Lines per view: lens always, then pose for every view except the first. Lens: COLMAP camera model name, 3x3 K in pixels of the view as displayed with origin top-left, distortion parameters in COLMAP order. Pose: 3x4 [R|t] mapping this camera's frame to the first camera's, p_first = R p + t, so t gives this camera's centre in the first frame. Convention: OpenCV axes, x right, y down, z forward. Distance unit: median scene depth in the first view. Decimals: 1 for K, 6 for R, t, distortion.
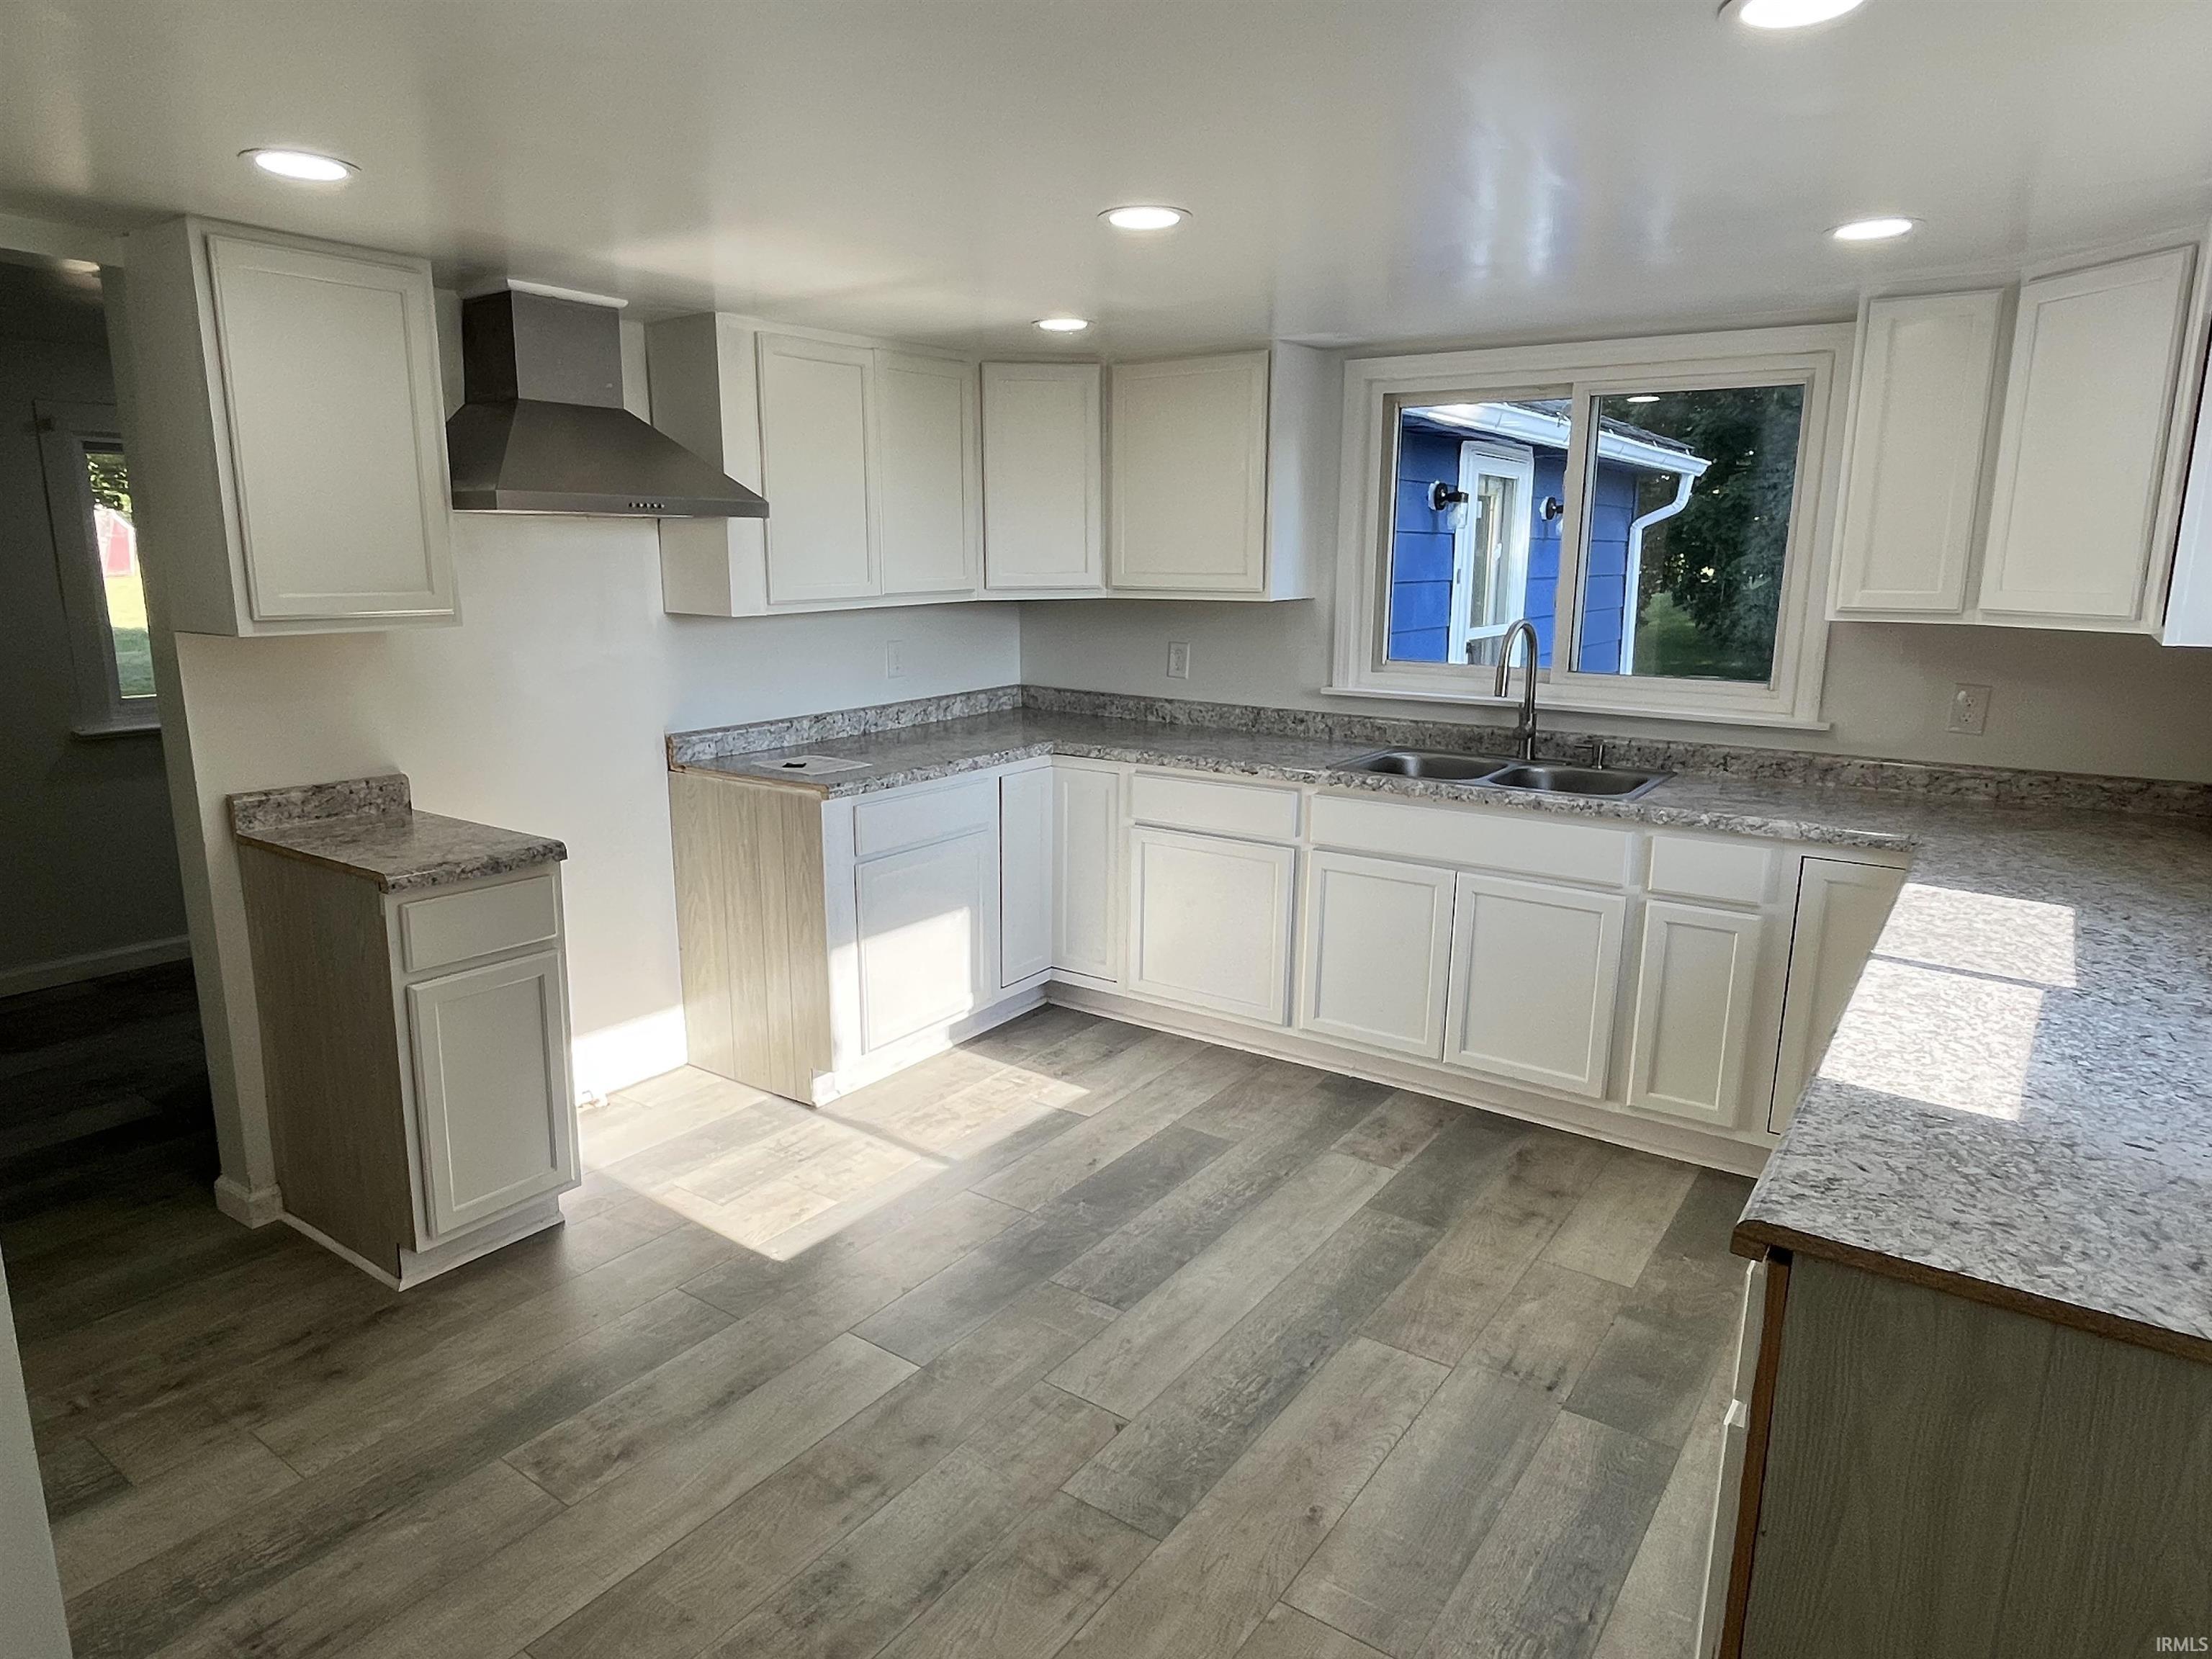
lens RADIAL K [[1335.7, 0, 1109.9], [0, 1335.7, 834.6], [0, 0, 1]] dist [0.002089, 0.000112]
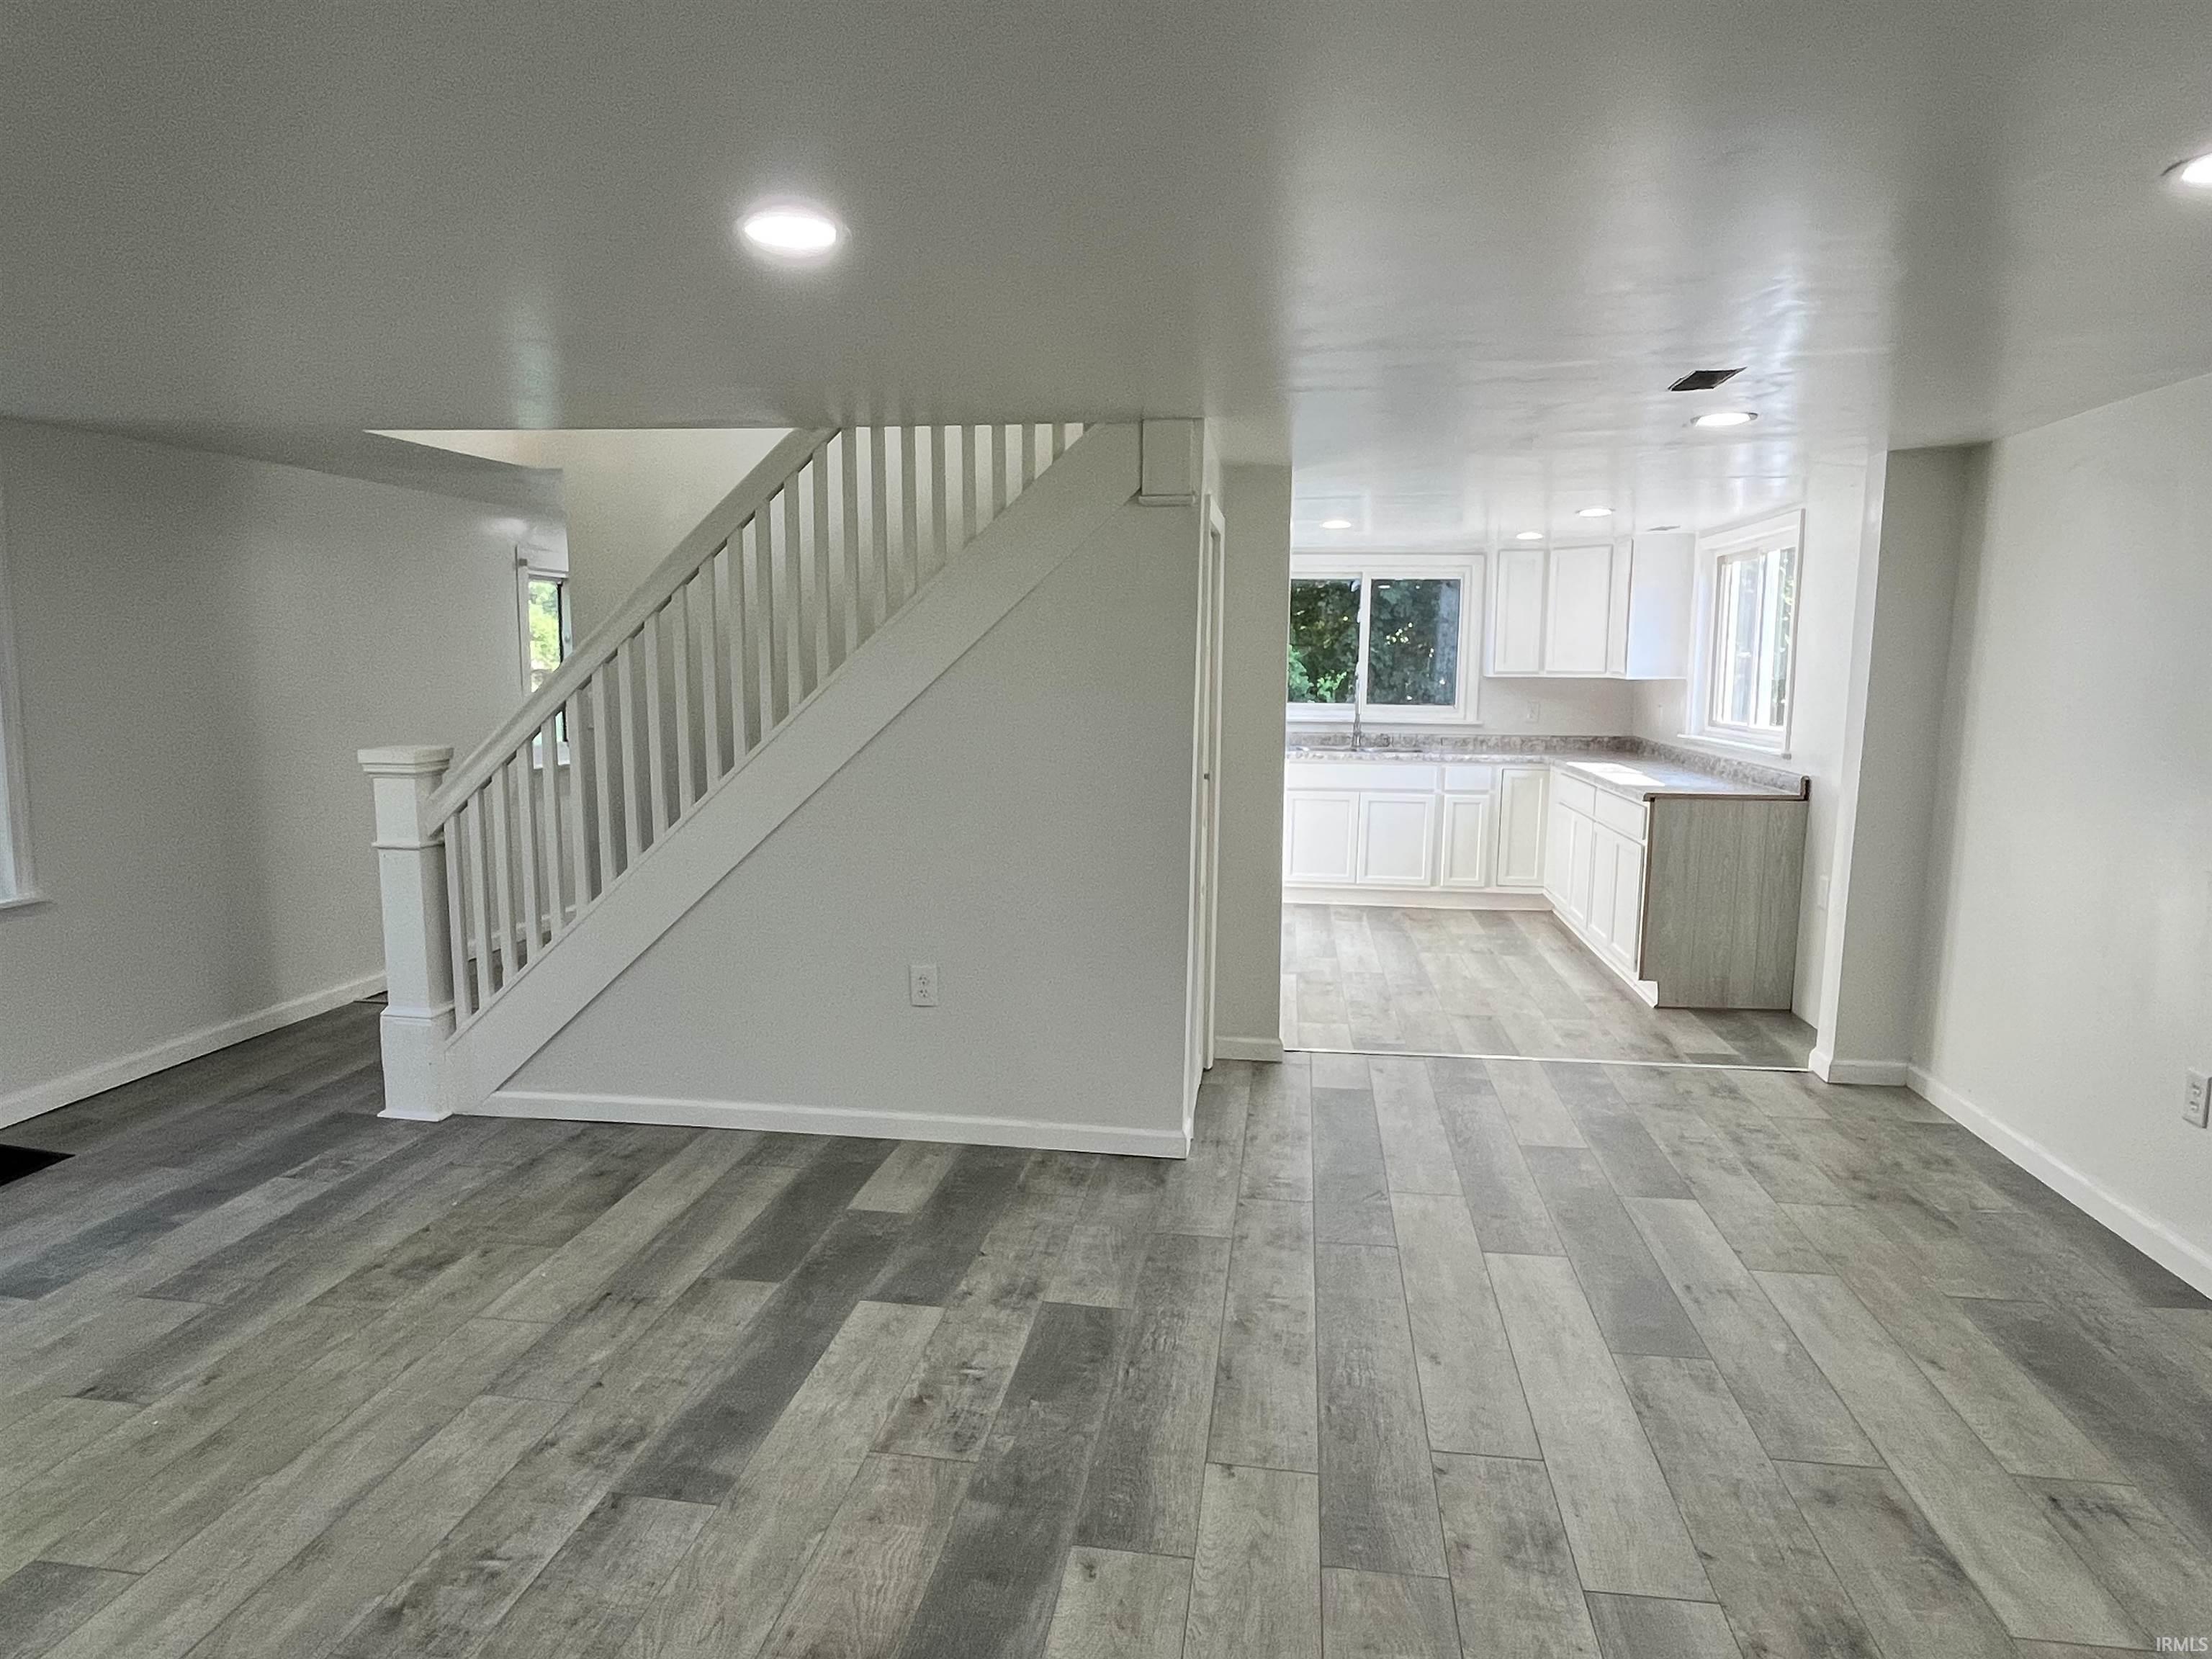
lens RADIAL K [[1335.7, 0, 1099.7], [0, 1335.7, 835.9], [0, 0, 1]] dist [0.002089, 0.000112]
pose [[0.891591, -0.068879, 0.447573, -1.163203], [0.099969, 0.993918, -0.046187, 0.163291], [-0.441670, 0.085923, 0.893054, -0.806669]]
